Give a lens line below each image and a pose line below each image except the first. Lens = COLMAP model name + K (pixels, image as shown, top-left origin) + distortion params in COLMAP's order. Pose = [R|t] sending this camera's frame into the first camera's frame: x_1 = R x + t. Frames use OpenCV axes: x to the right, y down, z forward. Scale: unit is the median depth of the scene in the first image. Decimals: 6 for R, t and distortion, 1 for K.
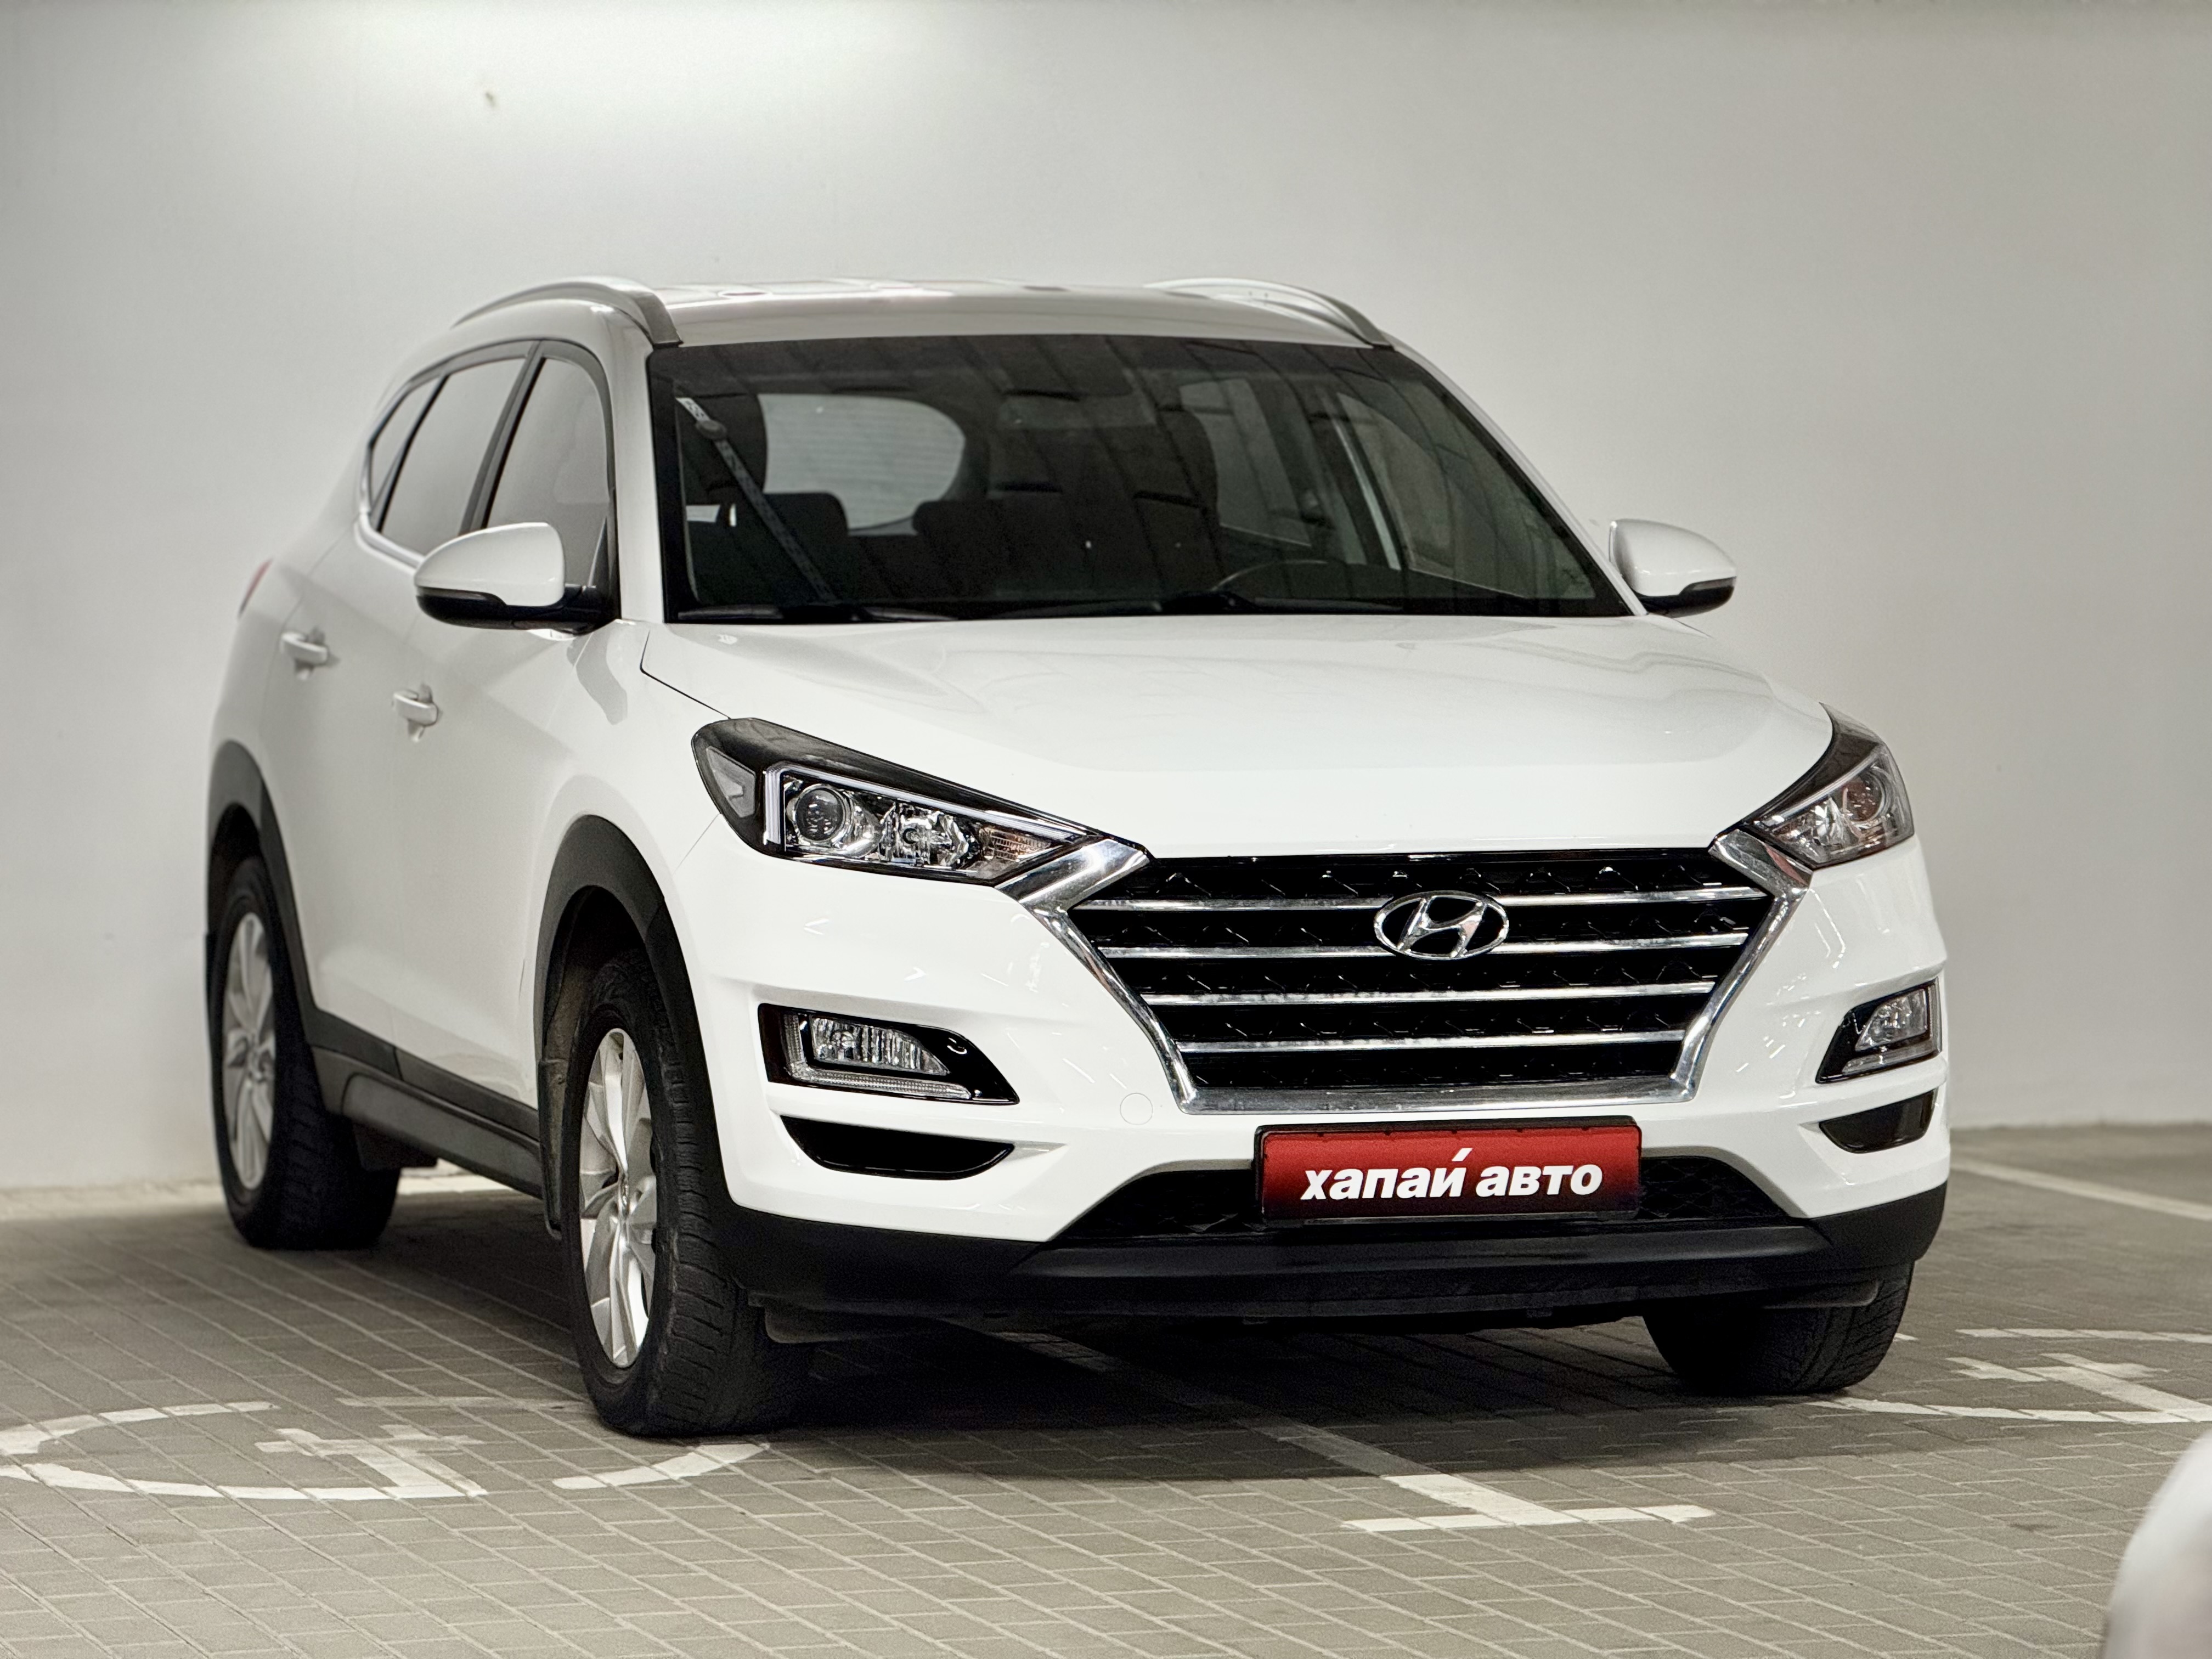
lens RADIAL K [[7691.3, 0, 1106.0], [0, 7691.3, 829.5], [0, 0, 1]] dist [0.101237, 5.890805]
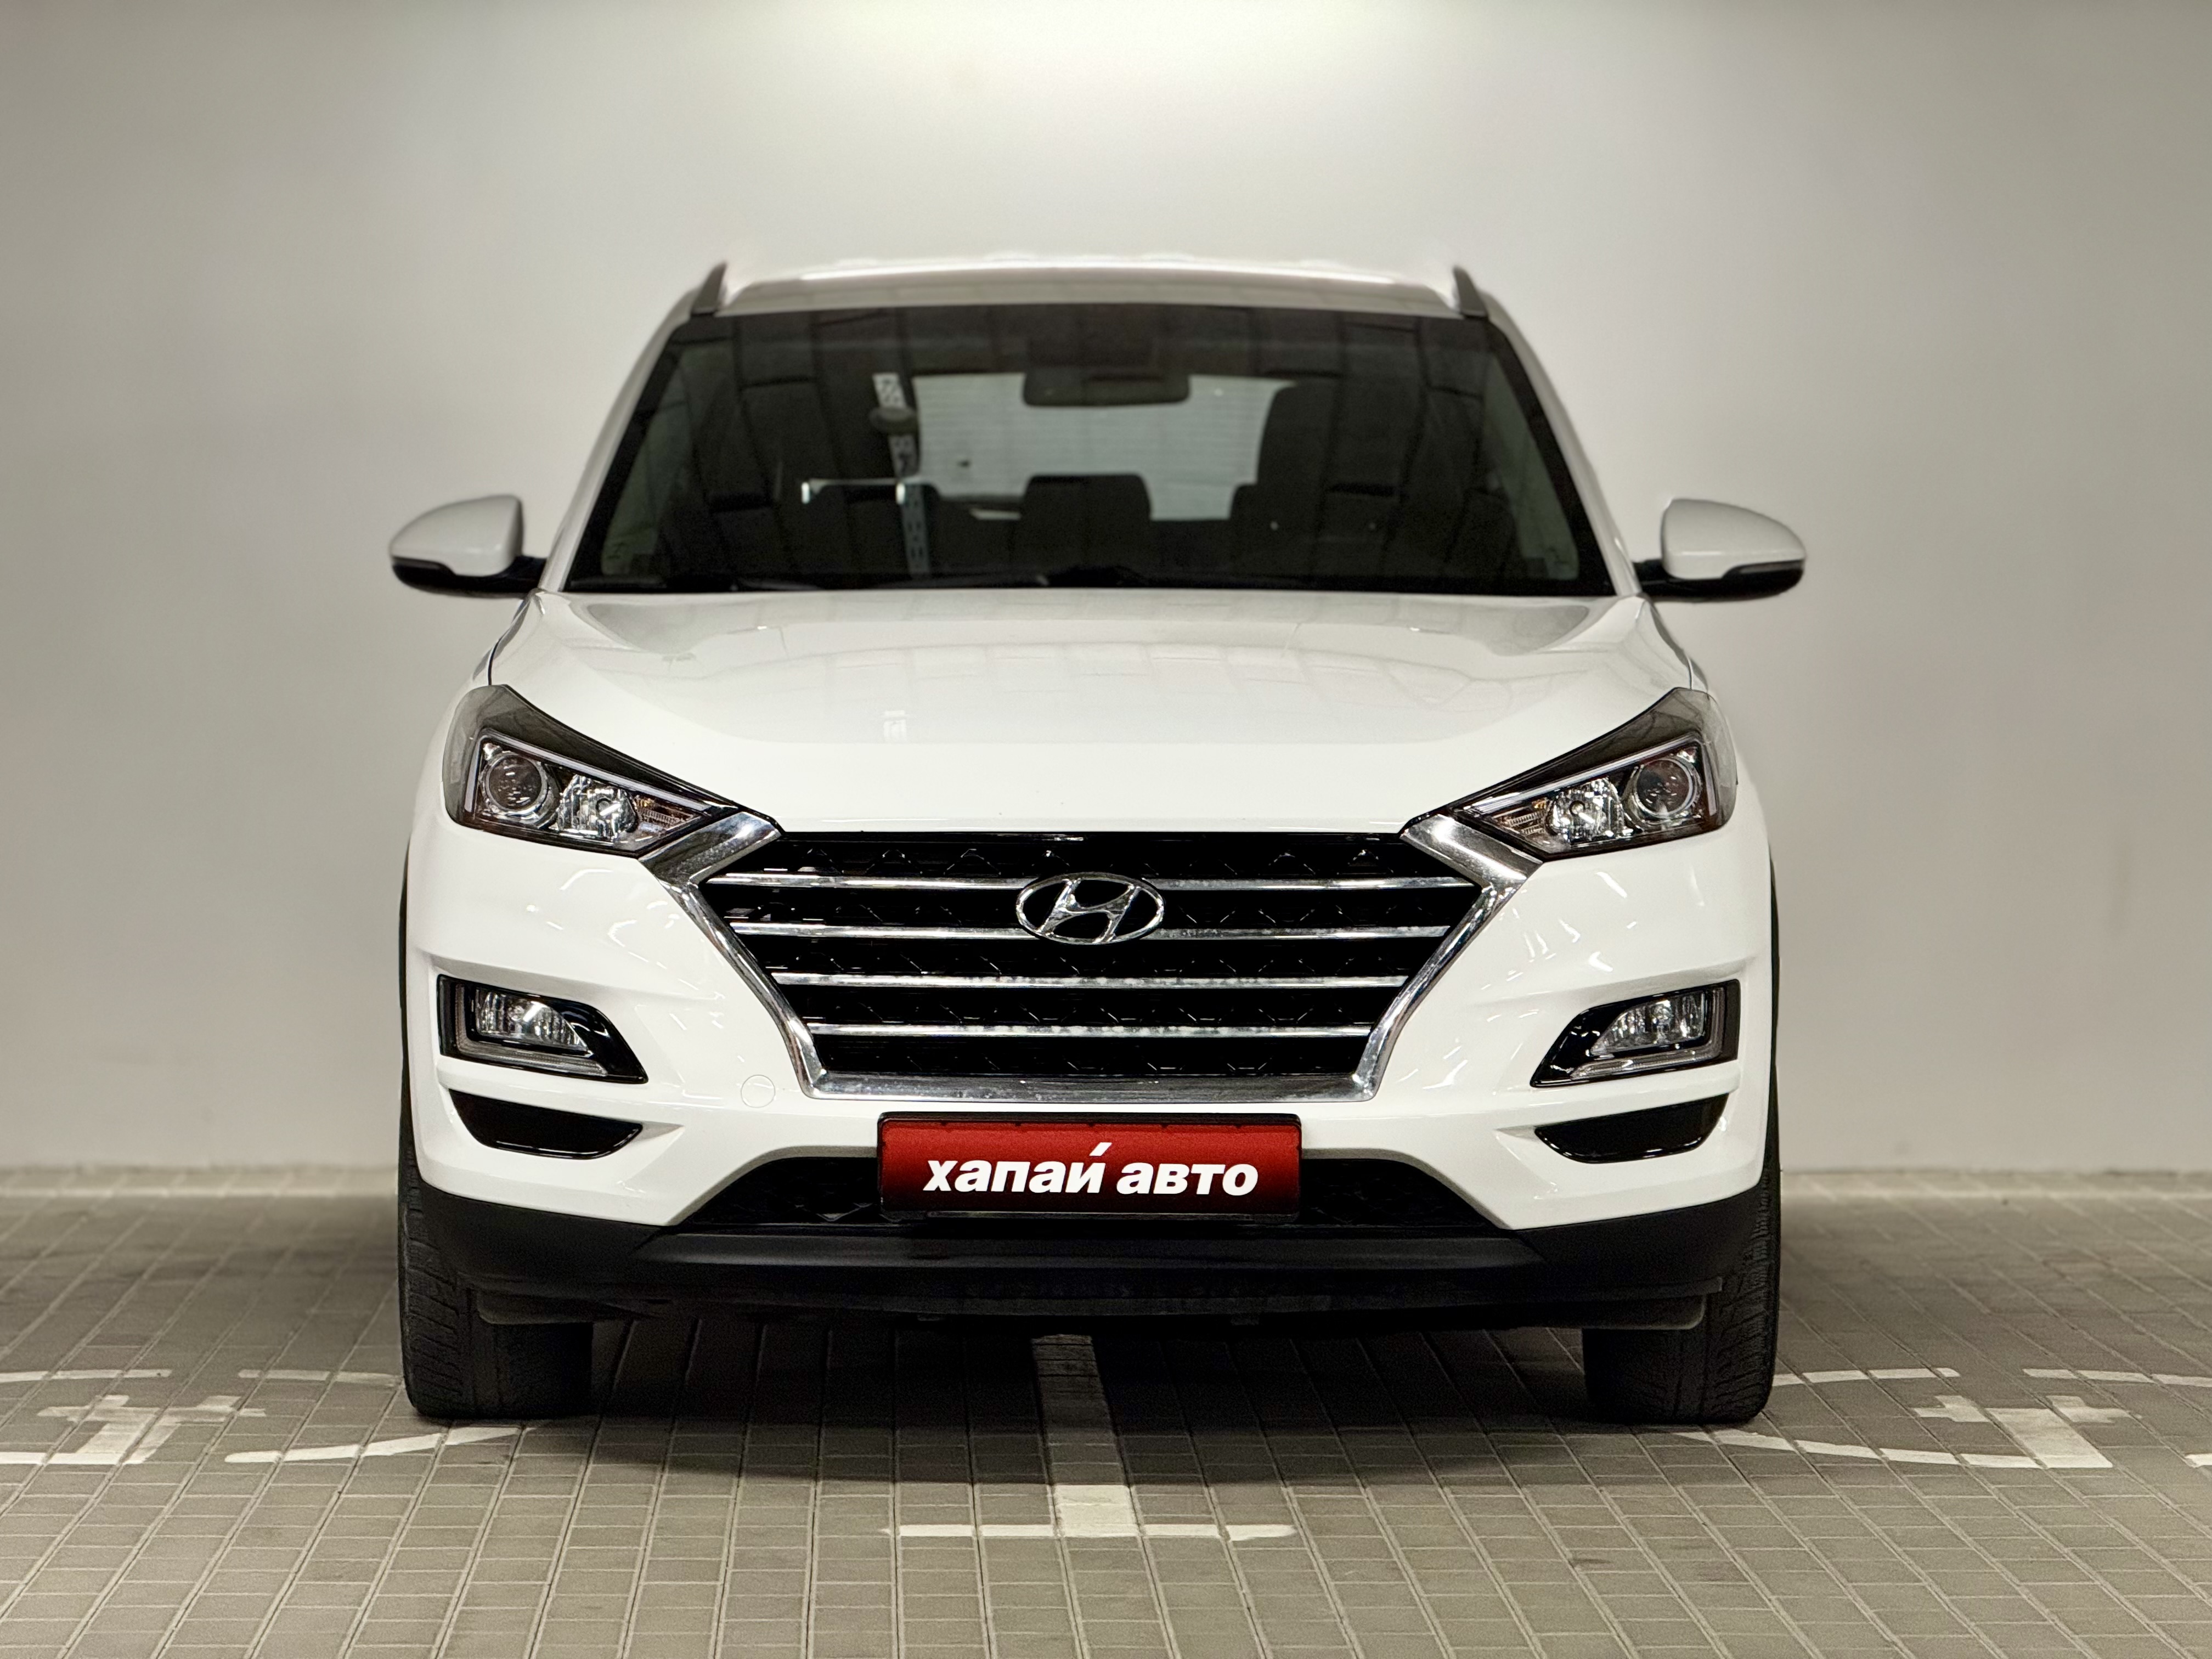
lens RADIAL K [[7691.3, 0, 1106.0], [0, 7691.3, 829.5], [0, 0, 1]] dist [0.101237, 5.890805]
pose [[0.957152, 0.017747, -0.289040, 0.321236], [-0.019440, 0.999807, -0.002989, 0.005508], [0.288931, 0.008480, 0.957312, 0.087756]]
